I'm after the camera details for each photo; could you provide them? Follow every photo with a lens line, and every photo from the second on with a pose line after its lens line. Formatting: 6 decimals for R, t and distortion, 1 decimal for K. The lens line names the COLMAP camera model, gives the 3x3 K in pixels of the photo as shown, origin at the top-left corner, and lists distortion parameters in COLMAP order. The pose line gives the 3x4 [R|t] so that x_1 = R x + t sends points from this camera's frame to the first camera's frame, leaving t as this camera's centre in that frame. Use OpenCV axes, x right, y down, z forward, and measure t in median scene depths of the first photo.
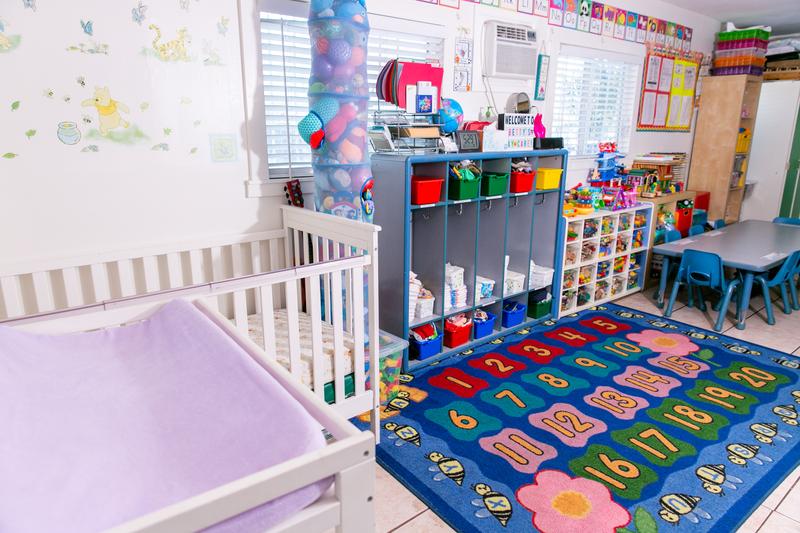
lens RADIAL K [[533.4, 0, 399.2], [0, 533.4, 266.2], [0, 0, 1]] dist [-0.002943, 0.000824]
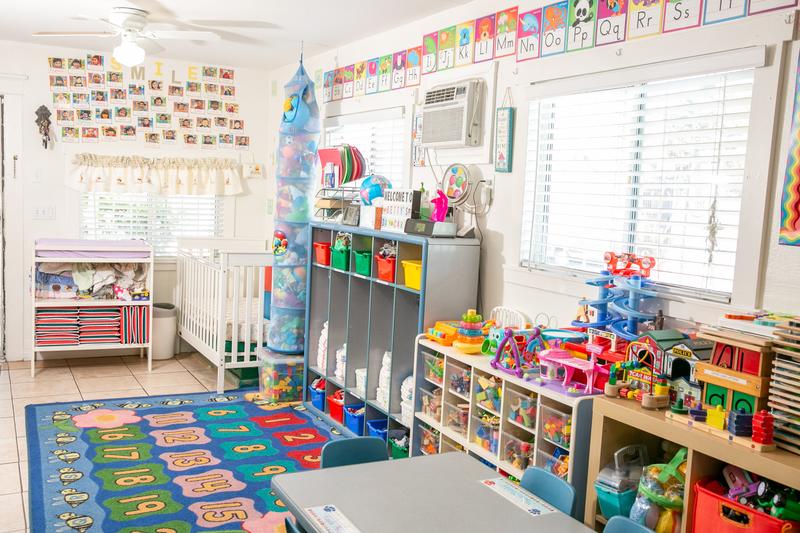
lens RADIAL K [[802.7, 0, 399.4], [0, 802.7, 267.4], [0, 0, 1]] dist [0.001276, 0.000000]
pose [[-0.214859, 0.069262, -0.974186, 1.854418], [-0.305560, 0.942638, 0.134411, -0.427961], [0.927615, 0.326551, -0.181371, 1.600240]]
